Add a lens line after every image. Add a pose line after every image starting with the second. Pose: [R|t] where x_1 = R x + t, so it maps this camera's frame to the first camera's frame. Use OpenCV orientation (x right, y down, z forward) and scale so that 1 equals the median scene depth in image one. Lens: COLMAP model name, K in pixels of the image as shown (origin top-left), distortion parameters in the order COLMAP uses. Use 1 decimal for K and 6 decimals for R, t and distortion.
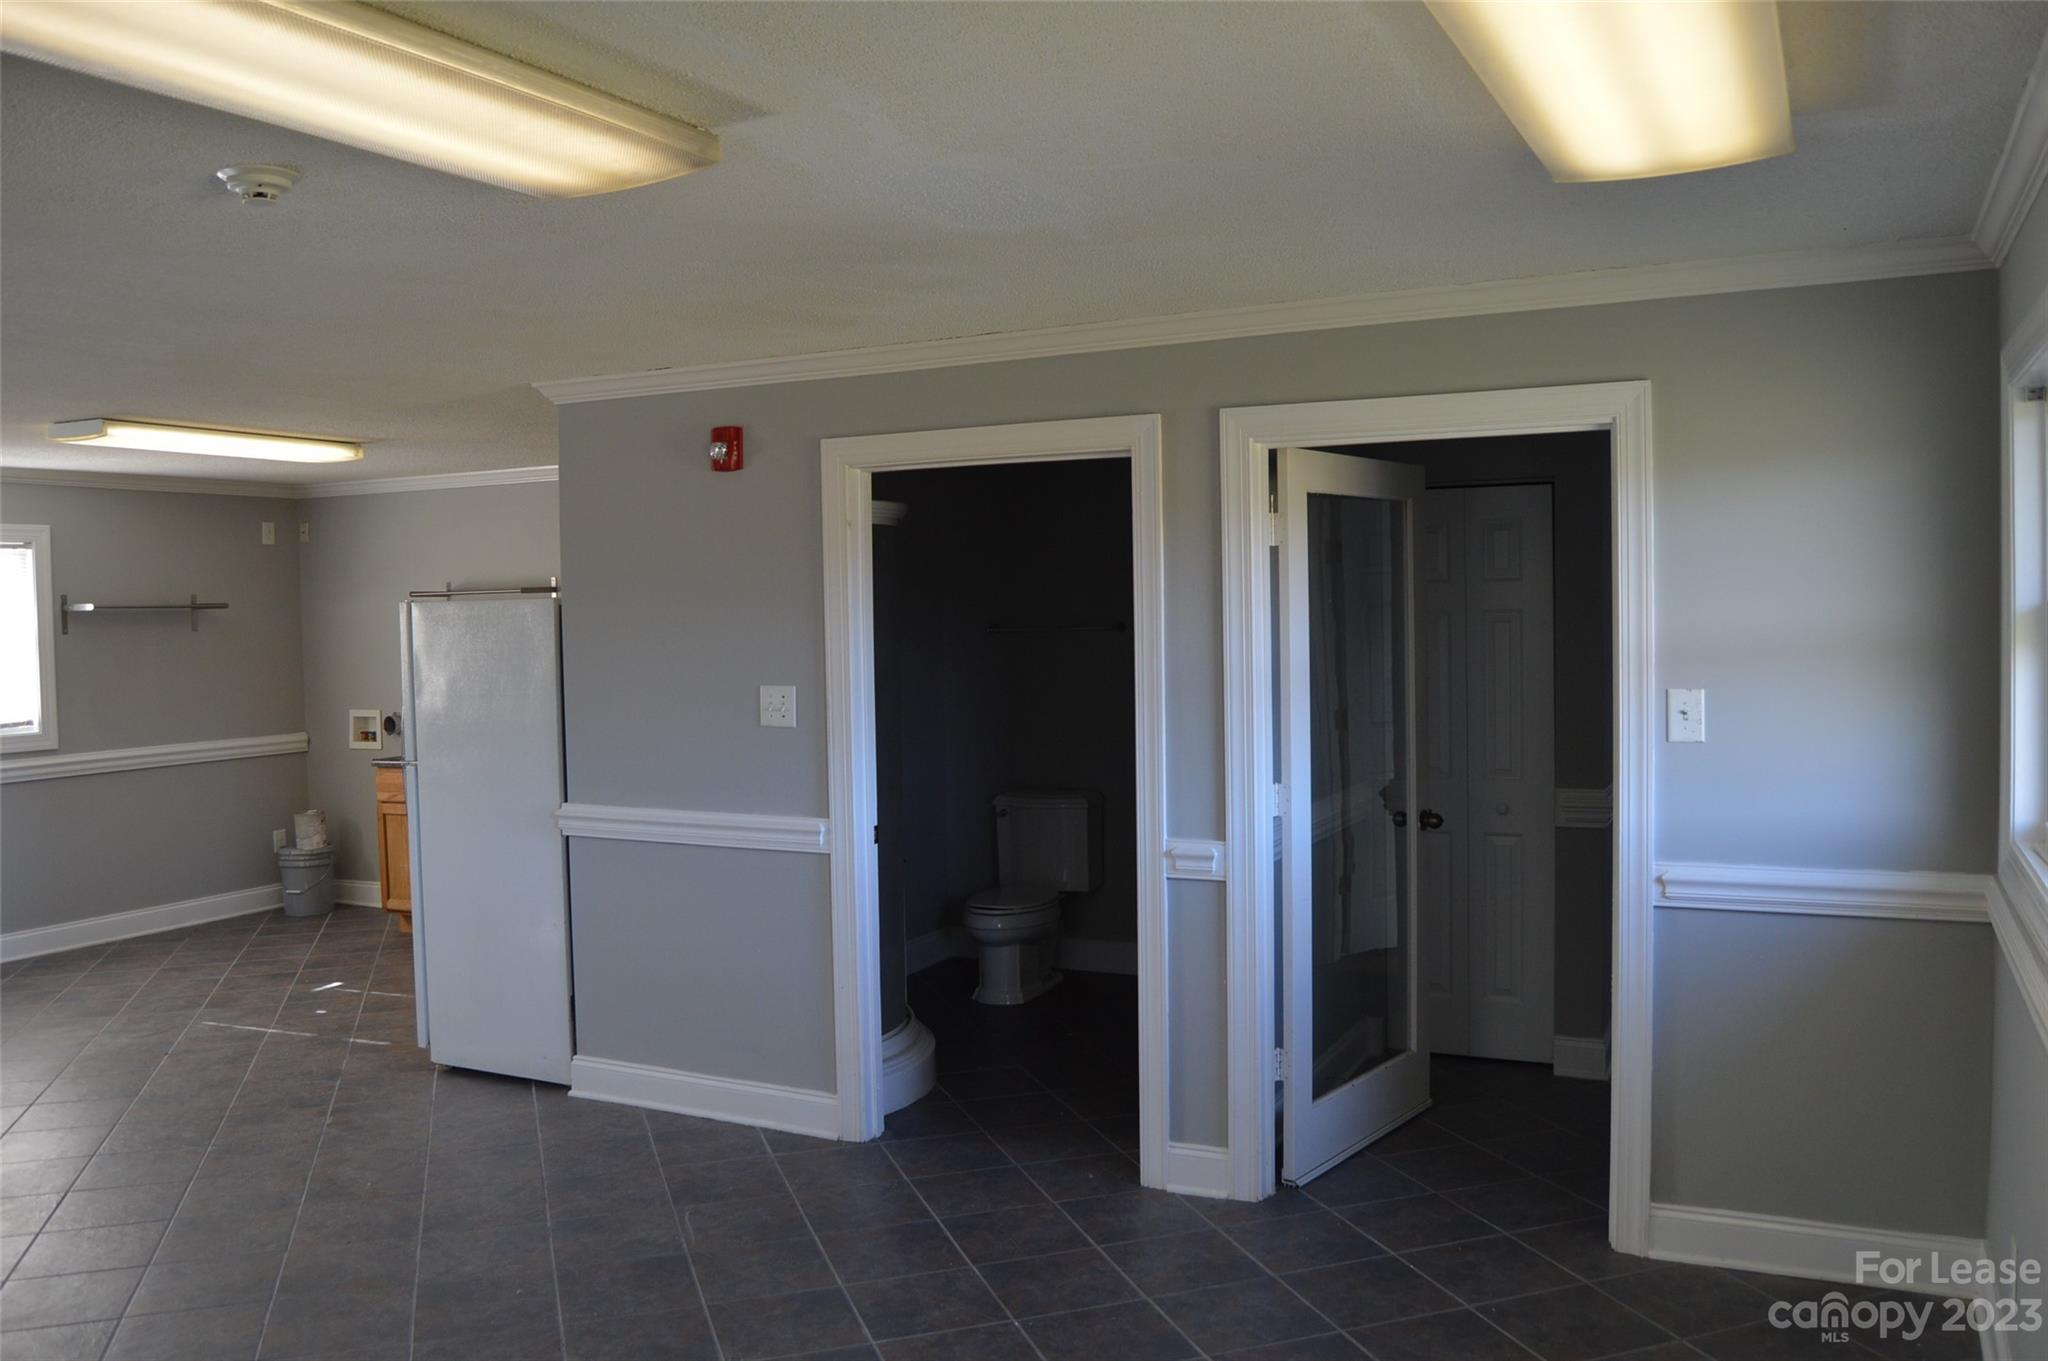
lens RADIAL K [[1654.6, 0, 1019.9], [0, 1654.6, 679.2], [0, 0, 1]] dist [-0.096360, 0.044946]
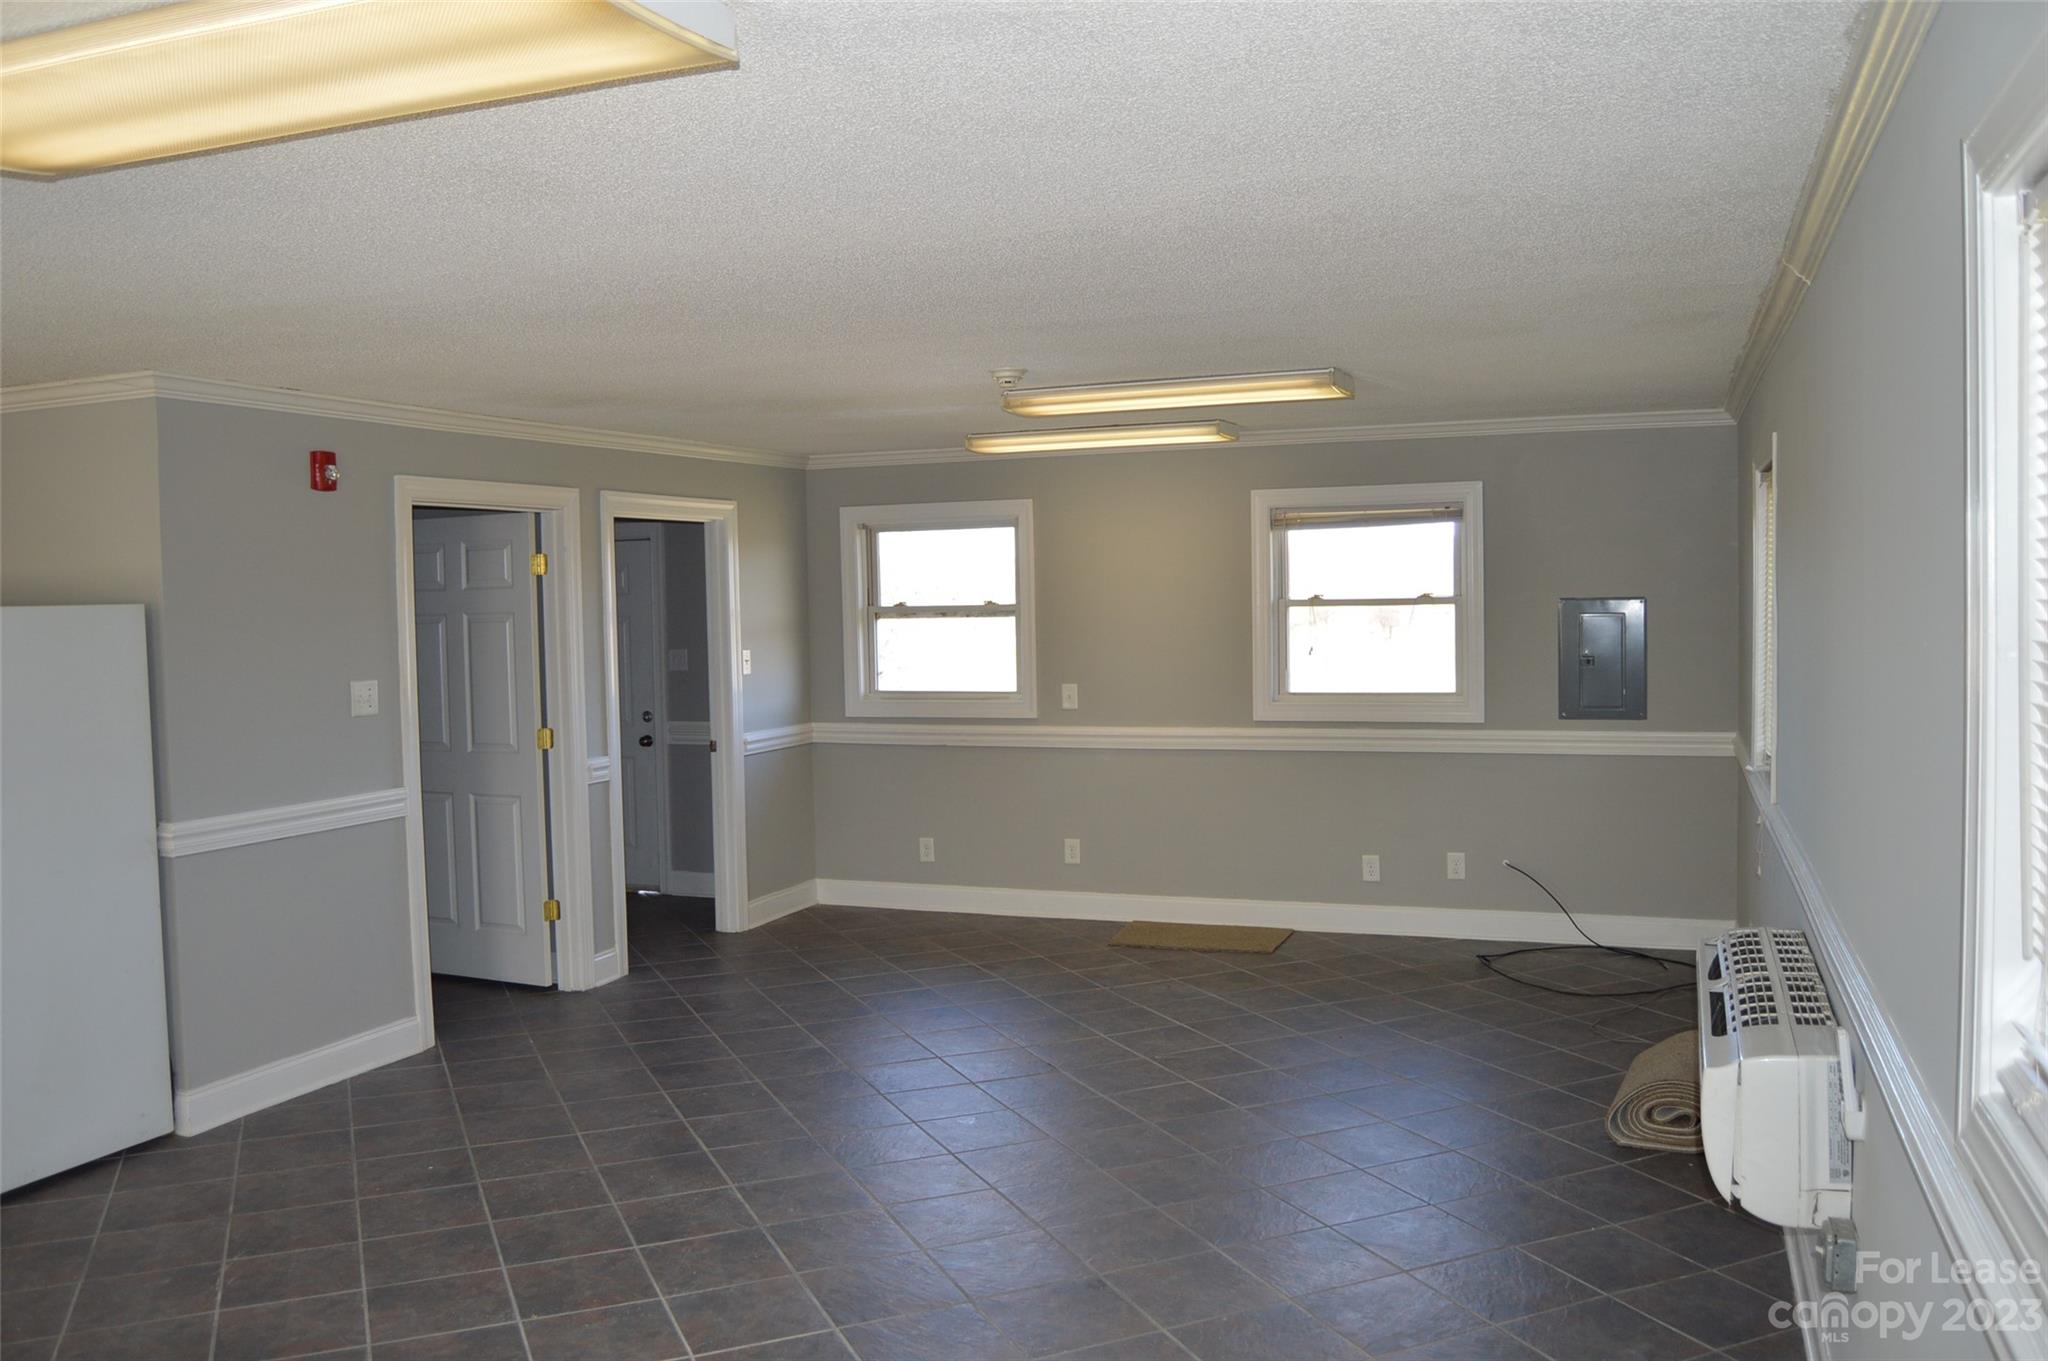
lens RADIAL K [[1654.6, 0, 1024.0], [0, 1654.6, 678.6], [0, 0, 1]] dist [-0.096360, 0.044946]
pose [[-0.095663, -0.028675, 0.995001, -1.320946], [0.069370, 0.996963, 0.035401, -0.005508], [-0.992994, 0.072410, -0.093383, 0.641048]]
